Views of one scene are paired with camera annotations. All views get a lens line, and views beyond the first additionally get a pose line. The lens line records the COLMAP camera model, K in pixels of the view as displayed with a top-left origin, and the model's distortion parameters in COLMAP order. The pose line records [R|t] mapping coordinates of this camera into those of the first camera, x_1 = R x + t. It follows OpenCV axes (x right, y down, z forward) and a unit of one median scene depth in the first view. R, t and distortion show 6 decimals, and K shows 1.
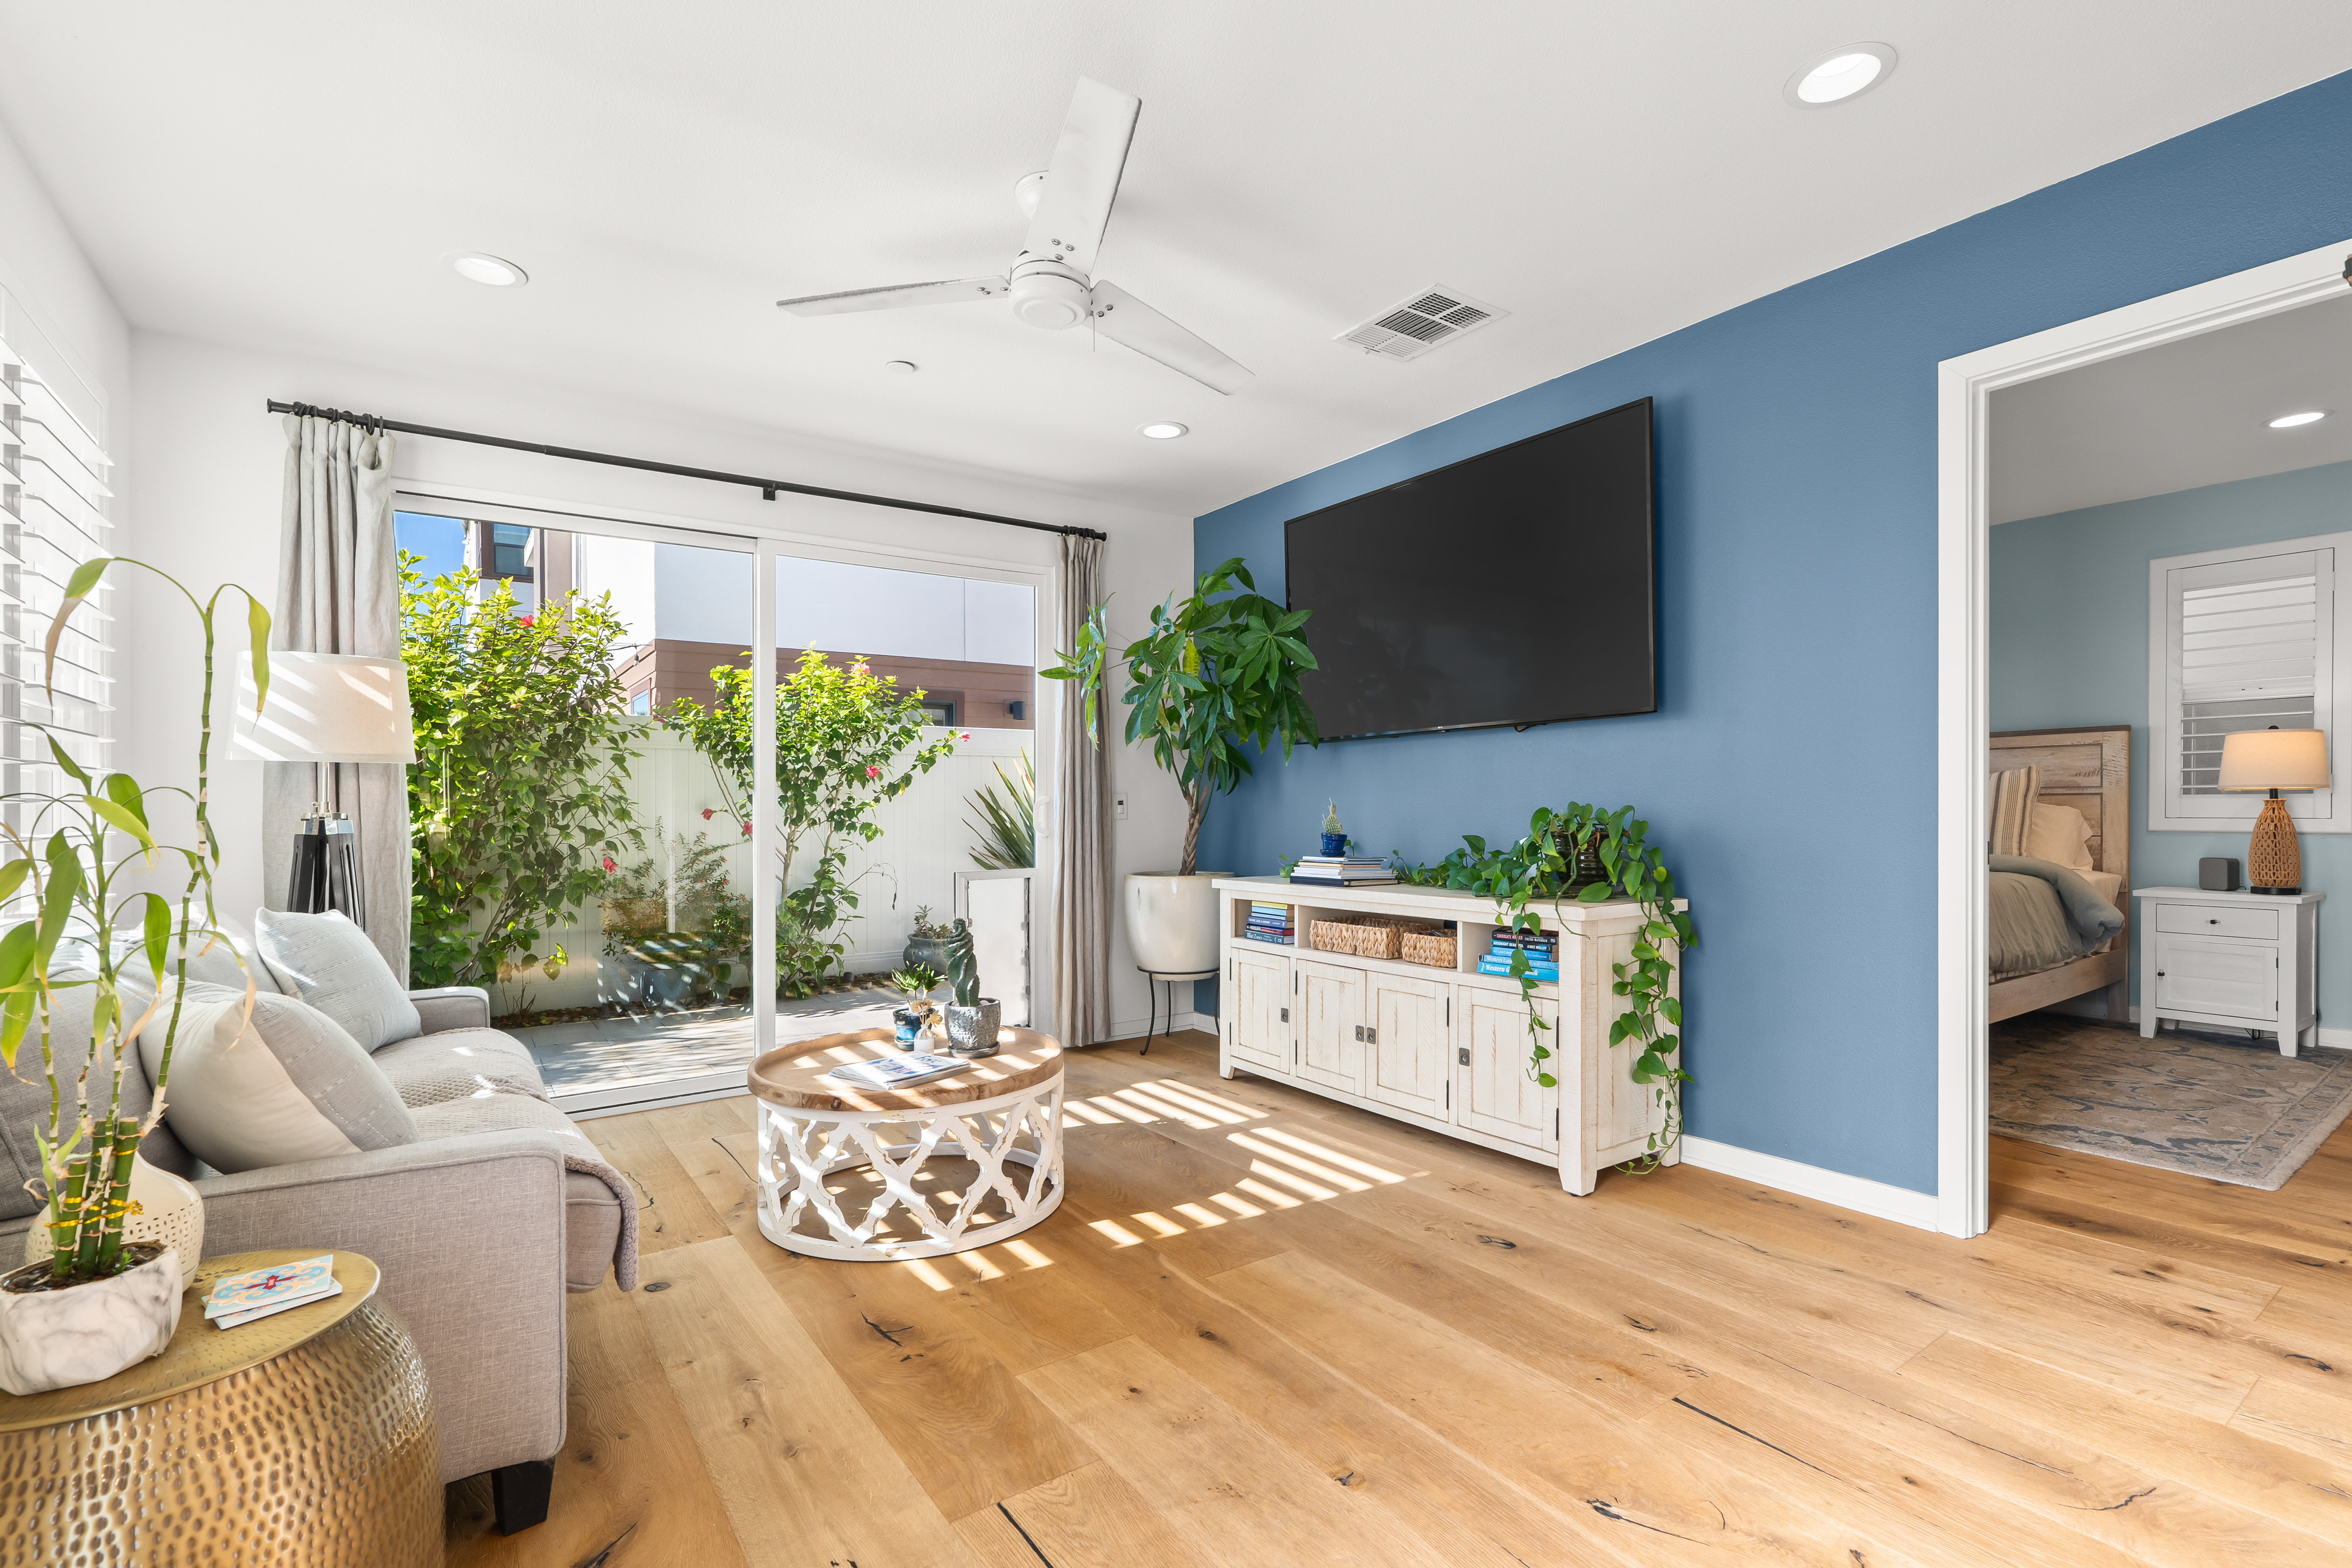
lens RADIAL K [[1084.3, 0, 1177.1], [0, 1084.3, 792.8], [0, 0, 1]] dist [0.022196, -0.000104]
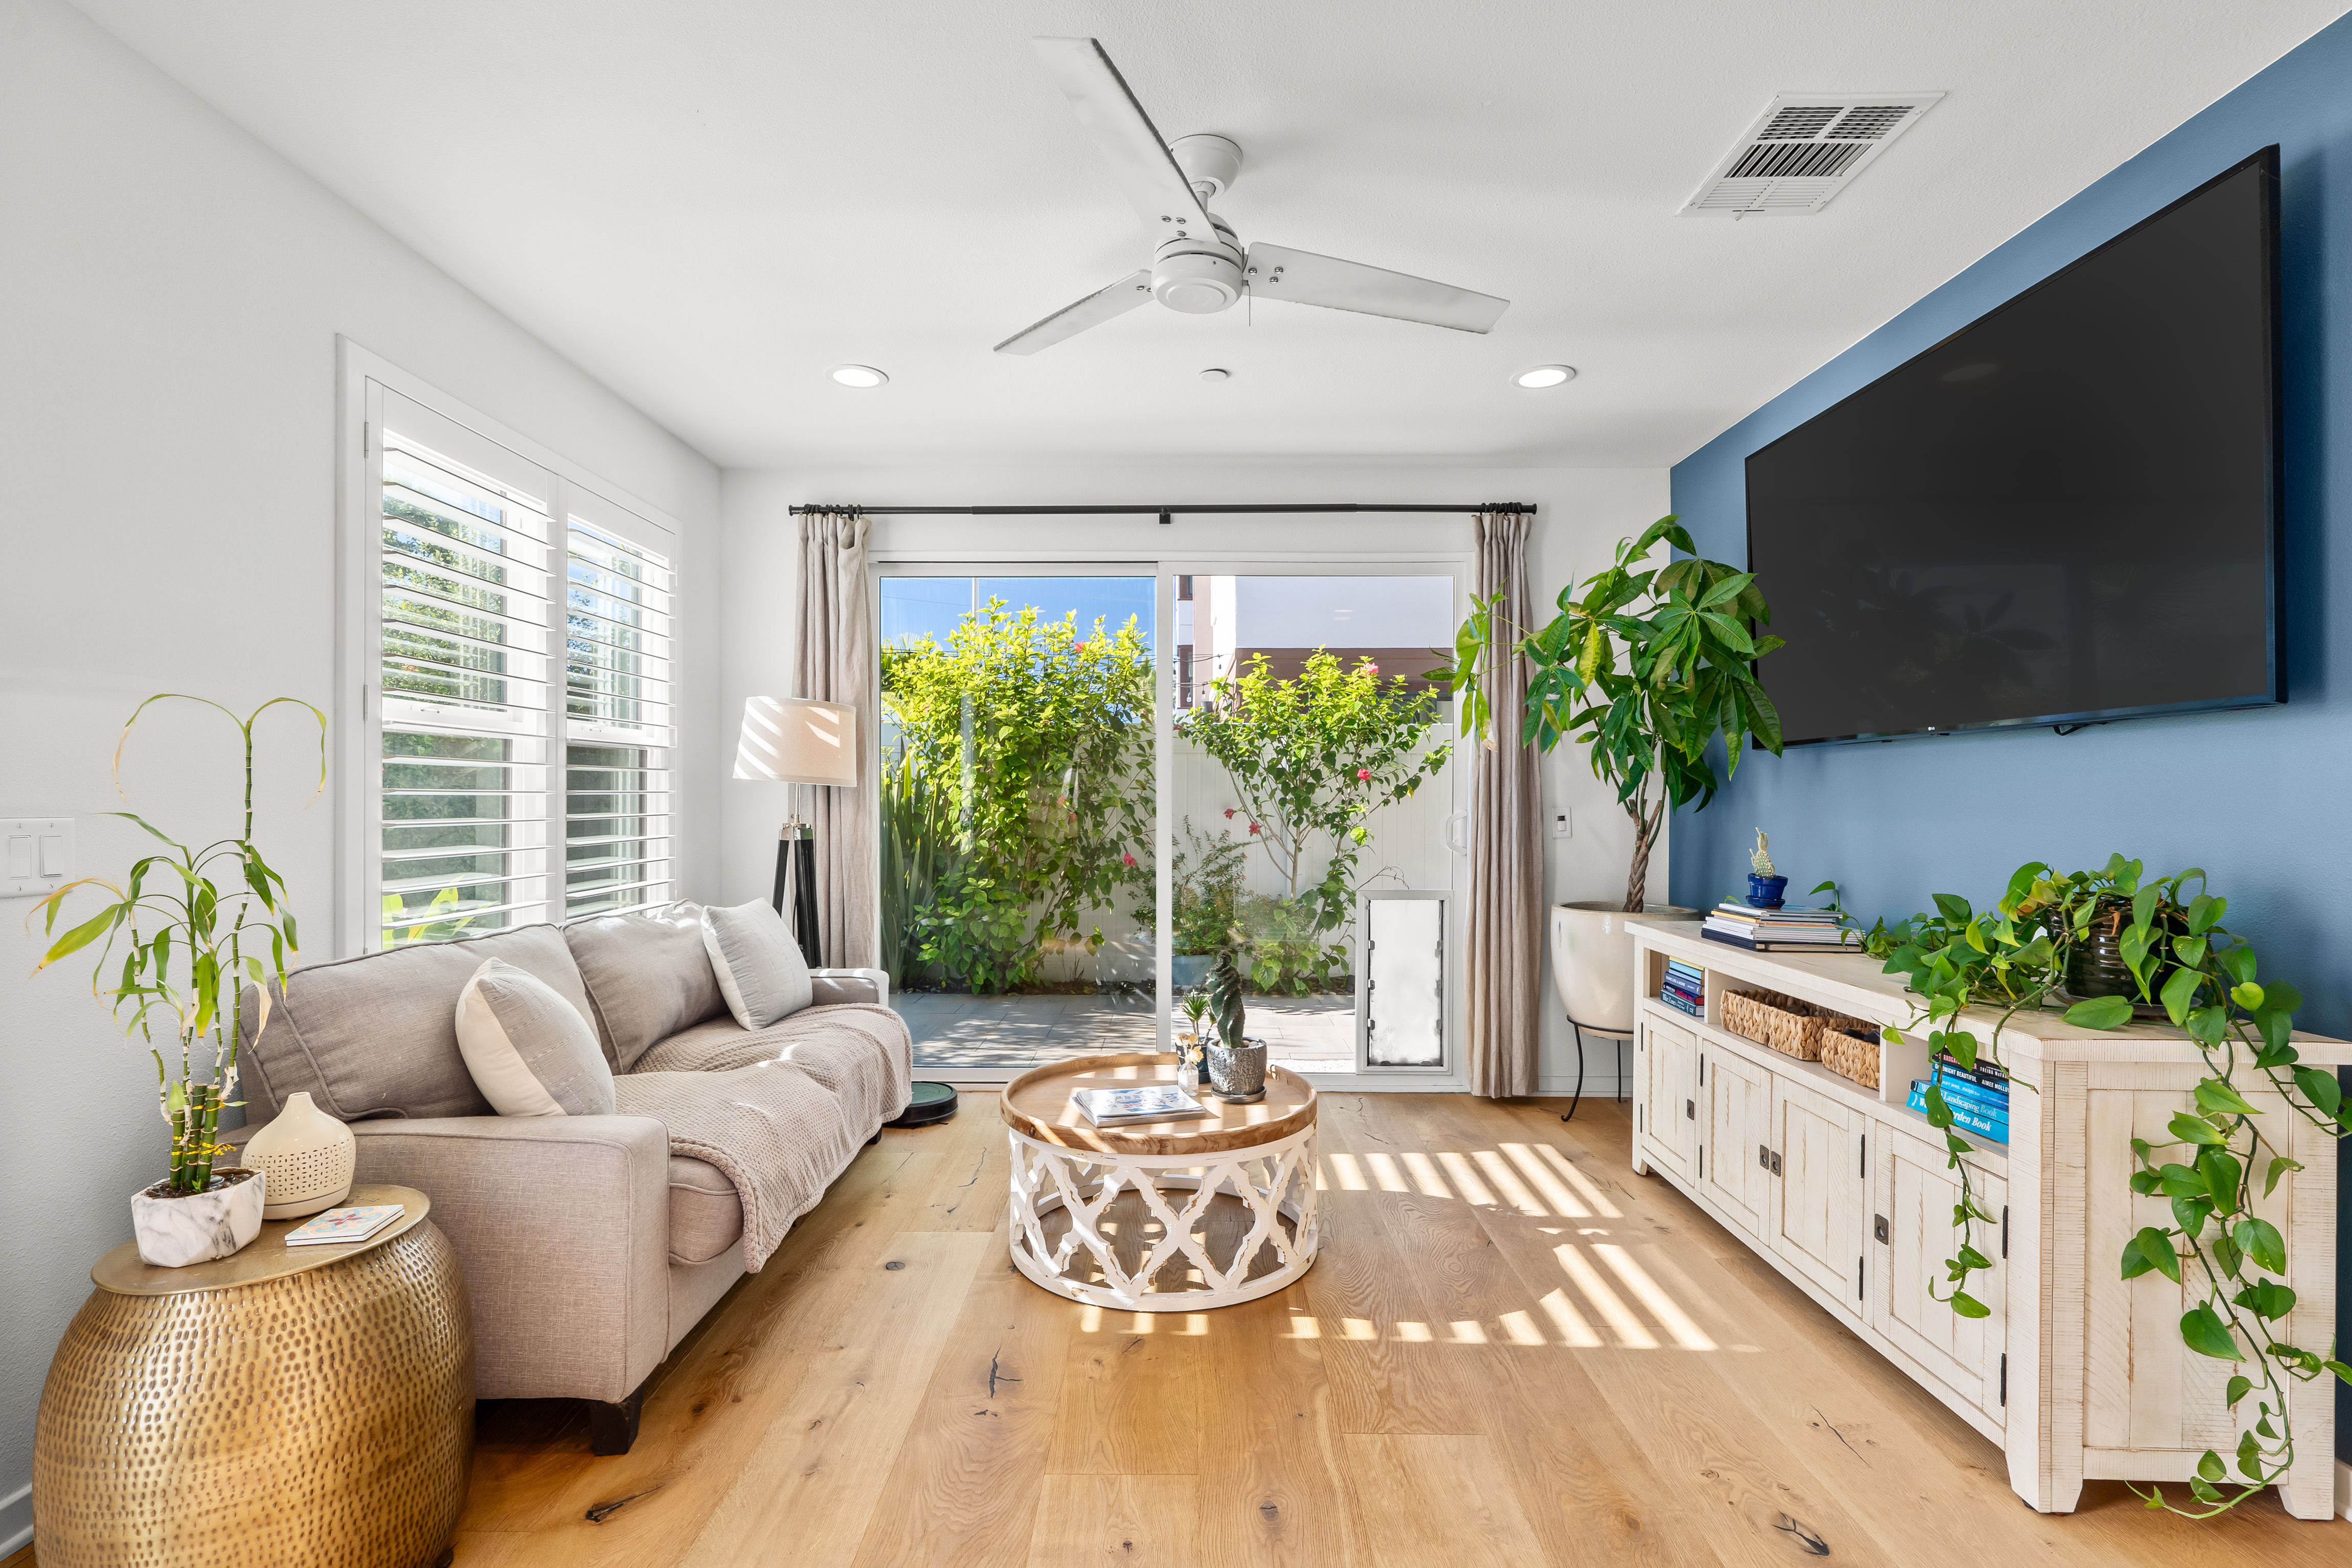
lens RADIAL K [[1081.0, 0, 1176.0], [0, 1081.0, 784.0], [0, 0, 1]] dist [0.014262, 0.000249]
pose [[0.817767, 0.007000, -0.575506, 0.295964], [-0.004155, 0.999972, 0.006259, -0.034094], [0.575534, -0.002727, 0.817773, 0.203582]]
